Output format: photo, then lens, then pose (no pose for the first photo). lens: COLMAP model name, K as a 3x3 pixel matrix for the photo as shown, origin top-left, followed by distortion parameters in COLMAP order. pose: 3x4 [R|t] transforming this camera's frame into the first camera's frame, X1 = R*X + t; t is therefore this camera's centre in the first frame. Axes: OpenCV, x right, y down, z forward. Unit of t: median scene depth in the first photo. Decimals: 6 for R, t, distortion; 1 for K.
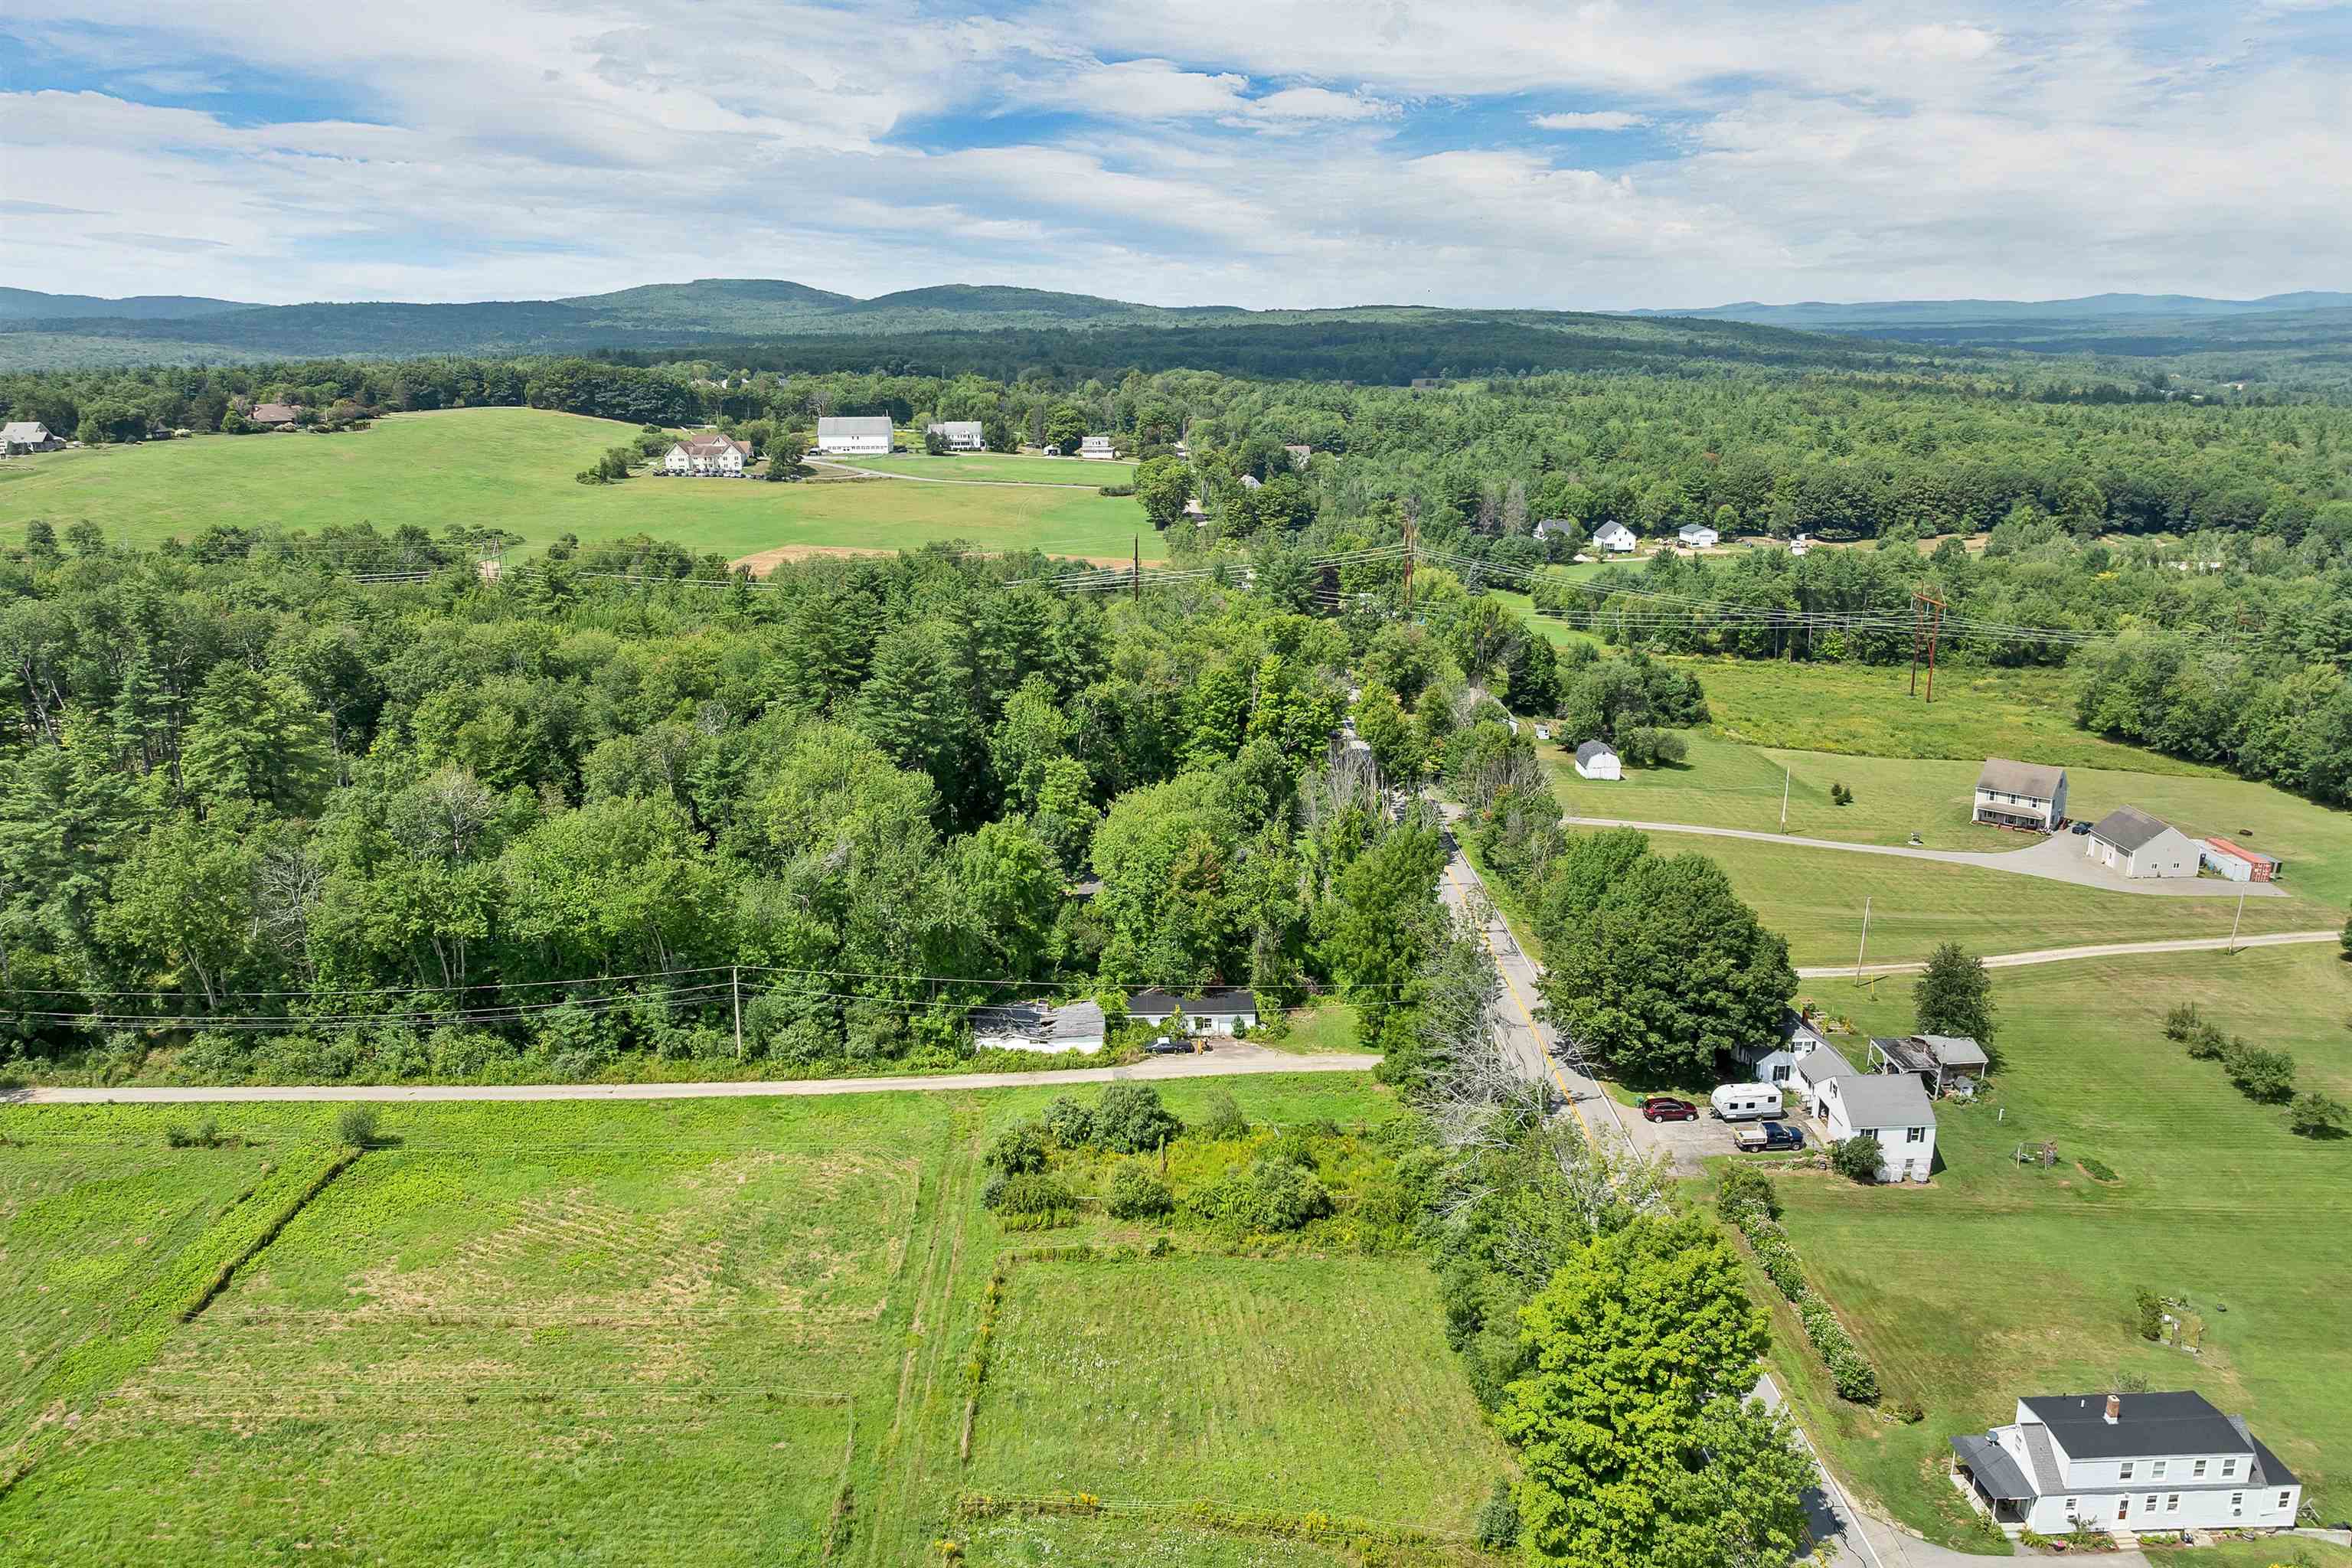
lens RADIAL K [[1665.2, 0, 1176.7], [0, 1665.2, 905.4], [0, 0, 1]] dist [-0.006098, -0.001412]
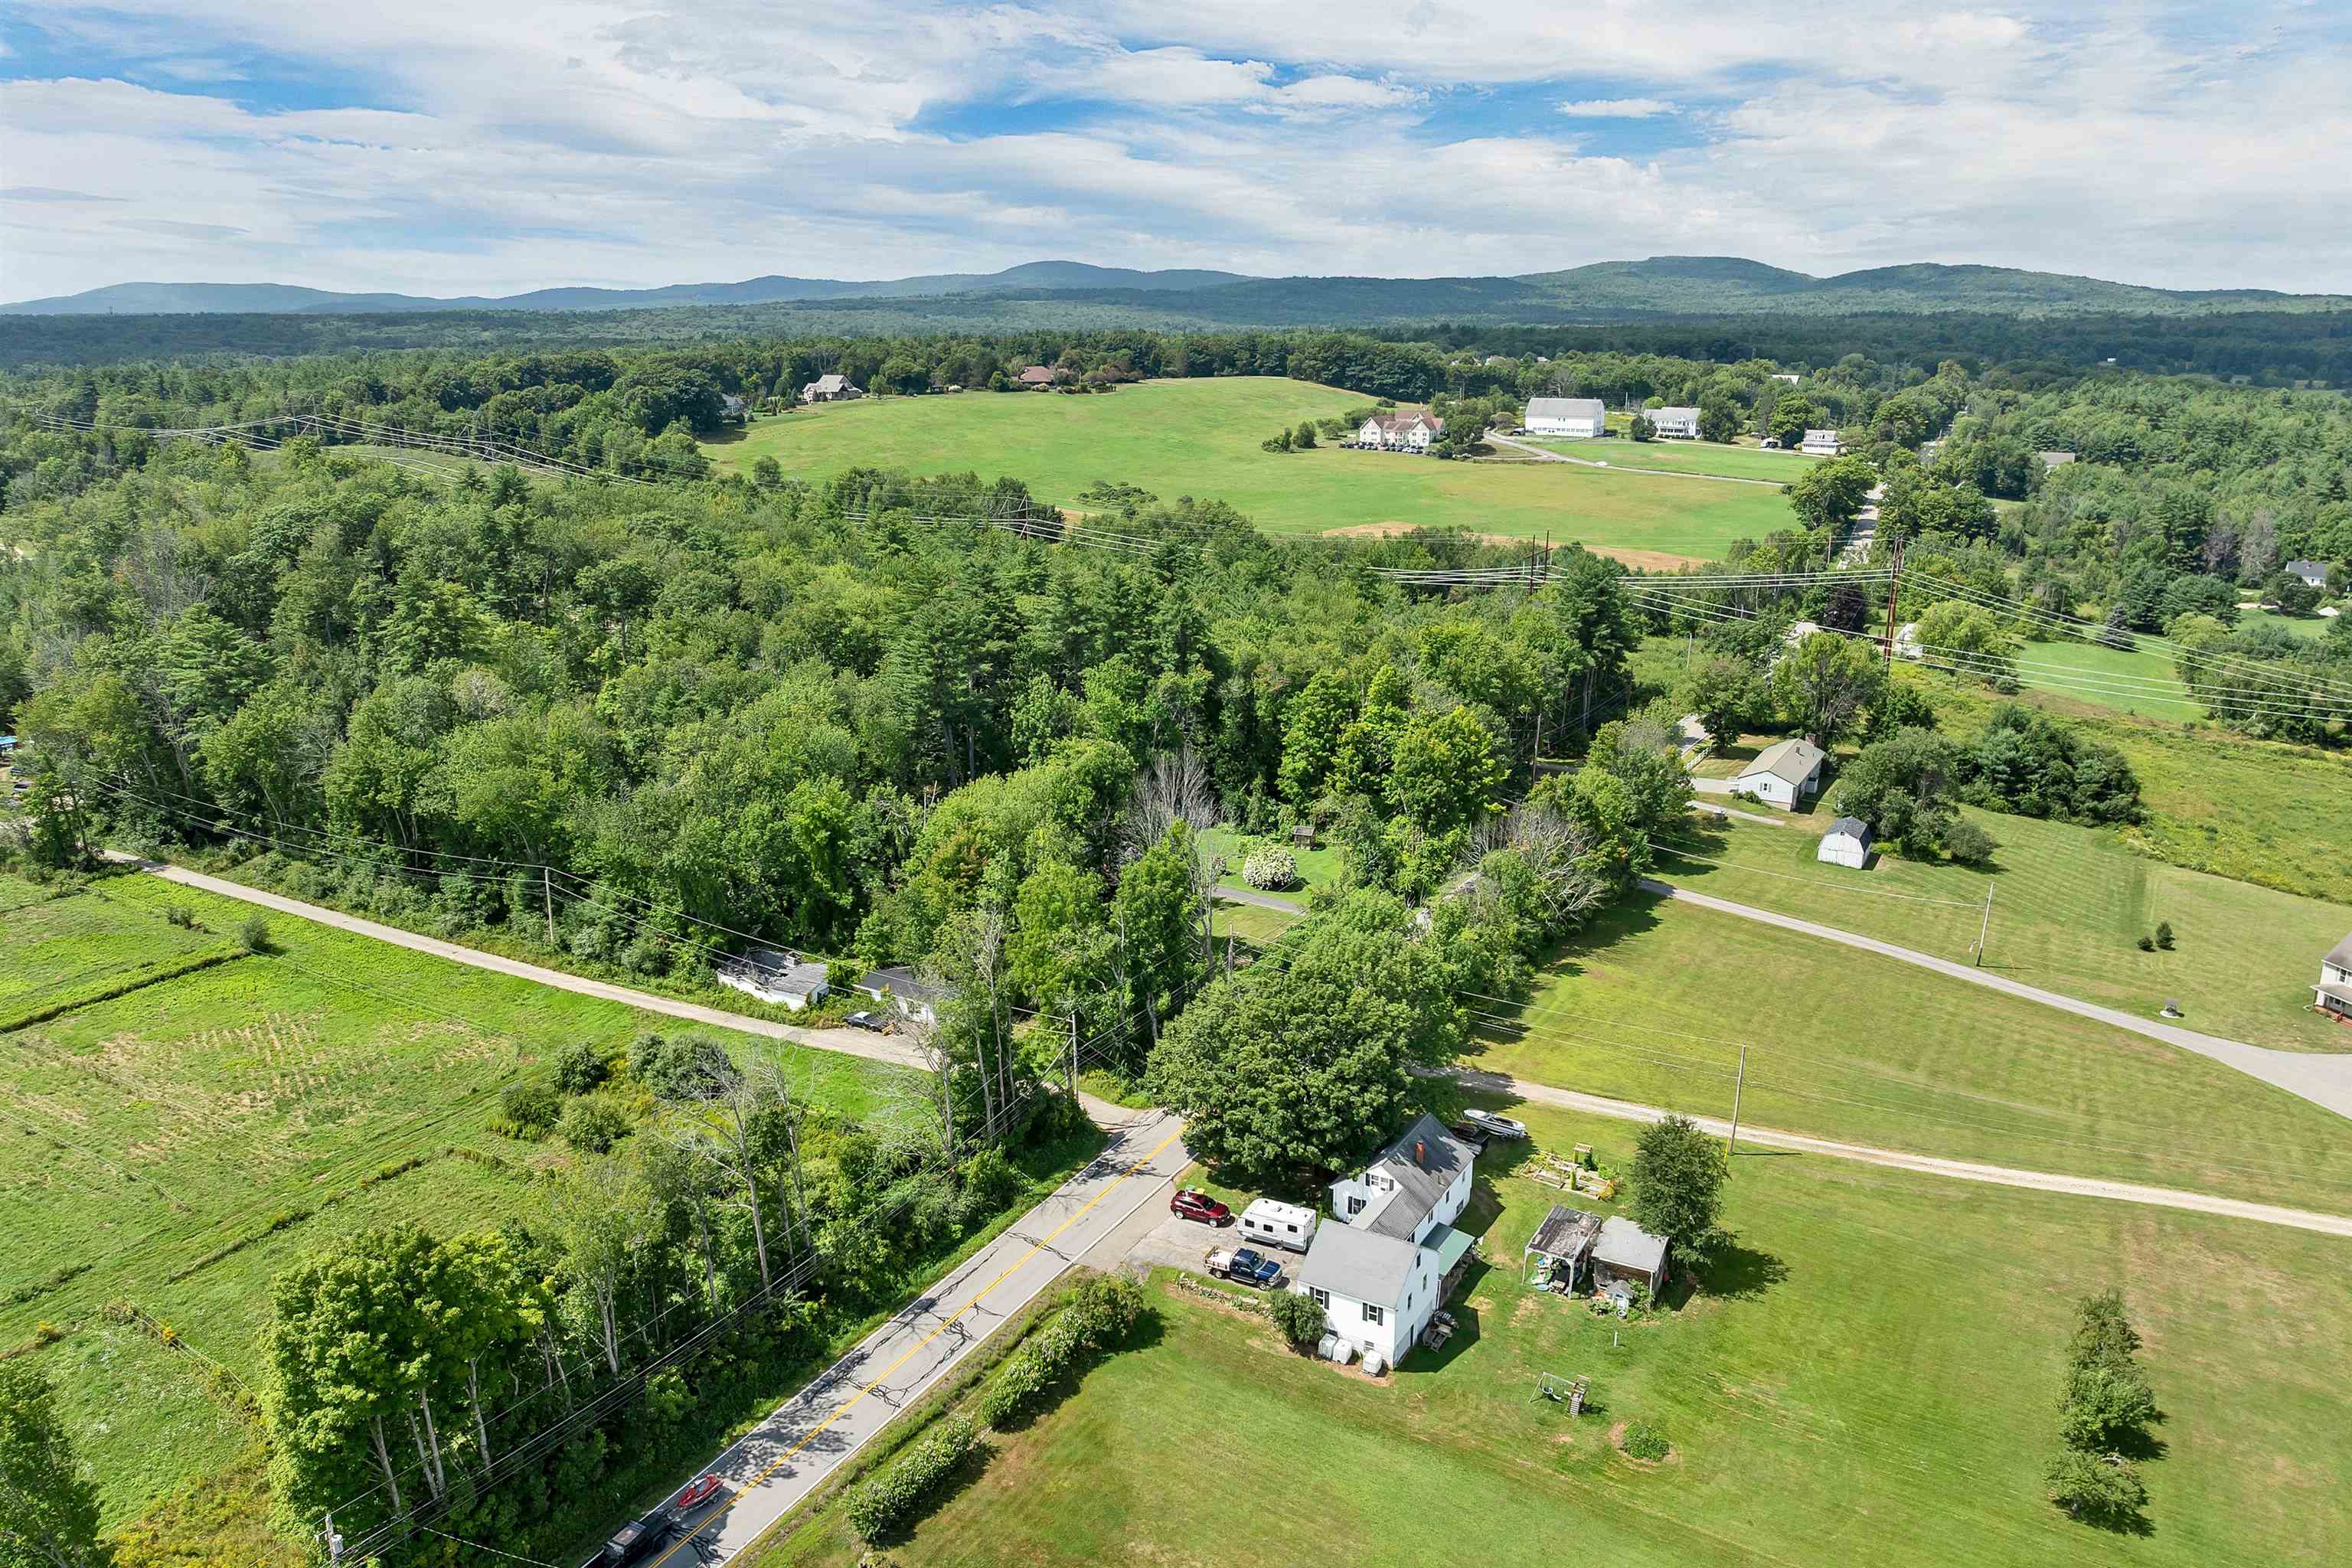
lens RADIAL K [[1700.0, 0, 1237.4], [0, 1700.0, 787.1], [0, 0, 1]] dist [-0.031116, 0.001052]
pose [[0.850655, 0.151409, -0.503449, 0.206923], [-0.179165, 0.983795, -0.006857, -0.026703], [0.494253, 0.096033, 0.863997, 0.059480]]
